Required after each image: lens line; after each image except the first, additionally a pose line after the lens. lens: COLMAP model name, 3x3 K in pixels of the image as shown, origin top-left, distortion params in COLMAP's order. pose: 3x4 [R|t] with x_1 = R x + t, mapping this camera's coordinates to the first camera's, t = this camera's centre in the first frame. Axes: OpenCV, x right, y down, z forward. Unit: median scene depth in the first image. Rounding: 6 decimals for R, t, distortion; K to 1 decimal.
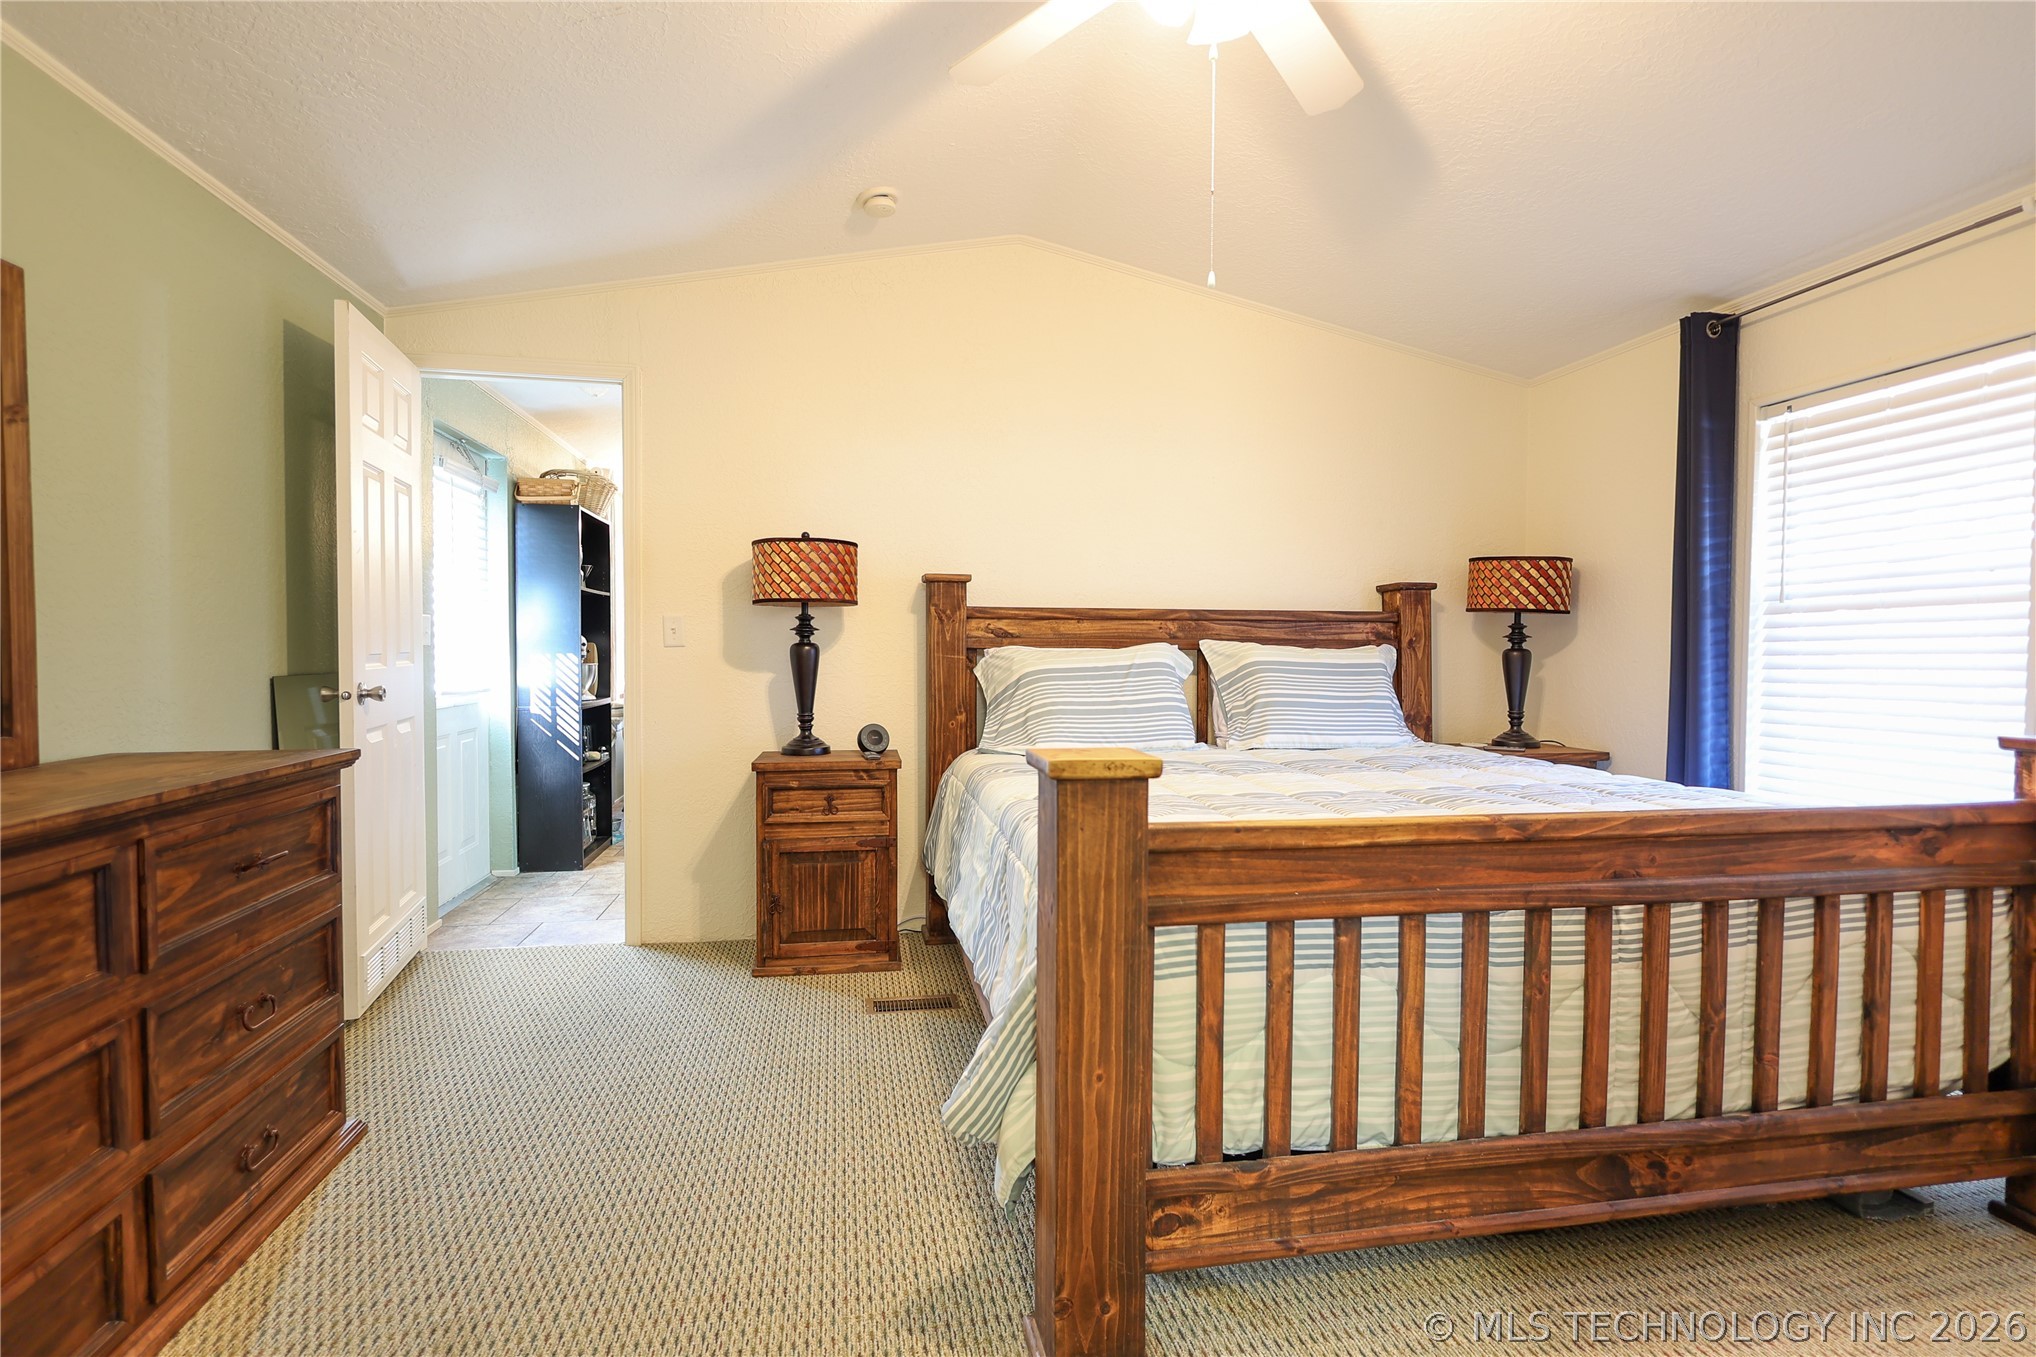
lens RADIAL K [[951.9, 0, 1020.4], [0, 951.9, 677.4], [0, 0, 1]] dist [-0.002351, 0.000513]
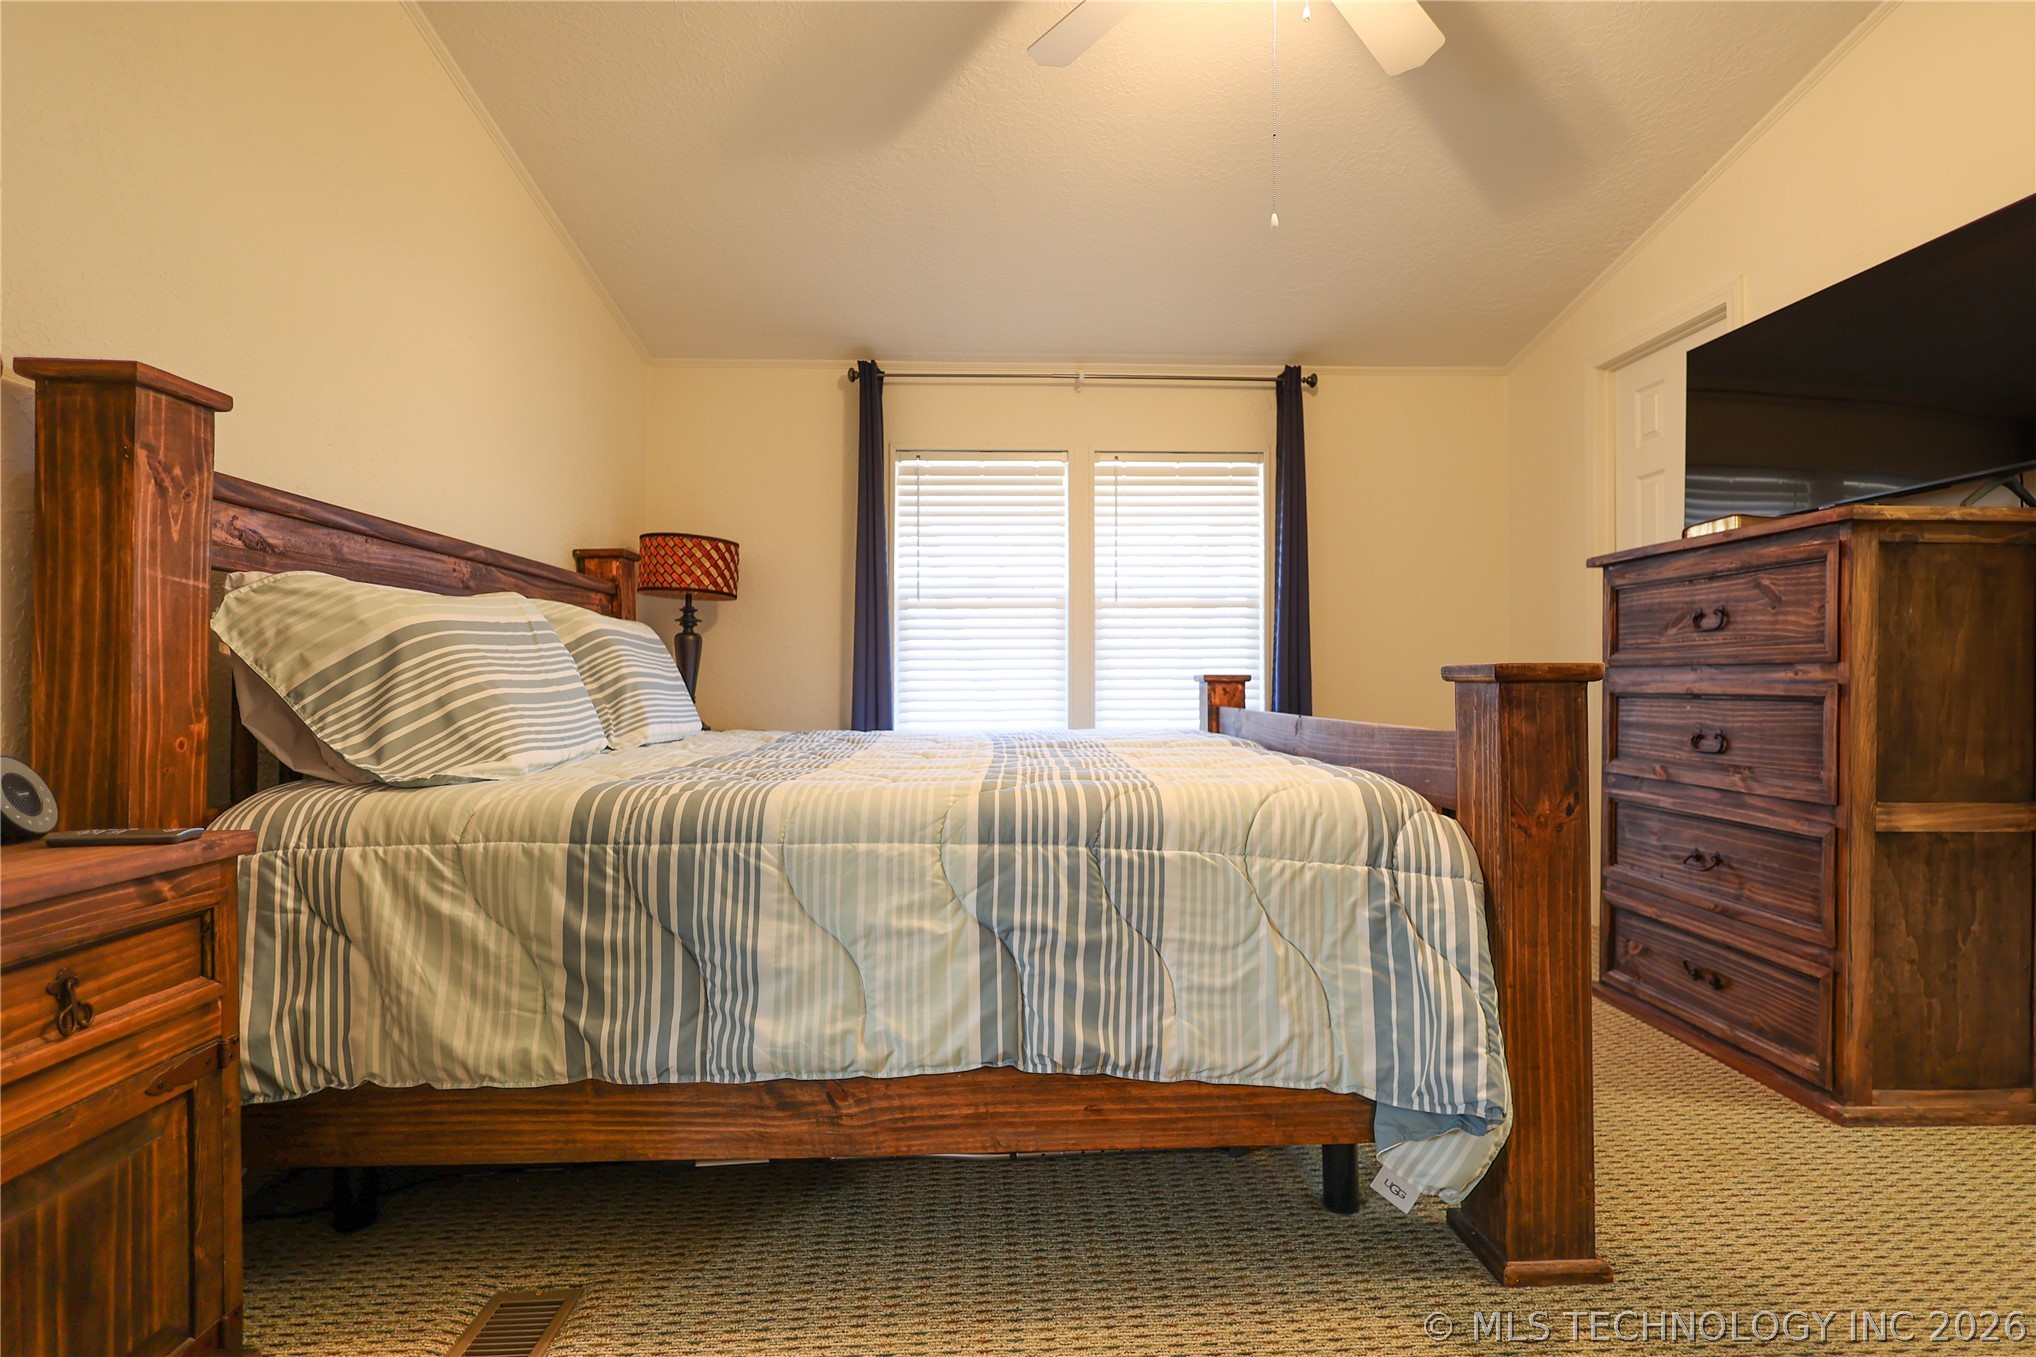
lens RADIAL K [[951.9, 0, 1023.6], [0, 951.9, 676.8], [0, 0, 1]] dist [-0.002351, 0.000513]
pose [[0.132699, -0.001755, 0.991155, -0.435880], [0.025468, 0.999674, -0.001640, 0.029827], [-0.990829, 0.025460, 0.132701, 0.583188]]
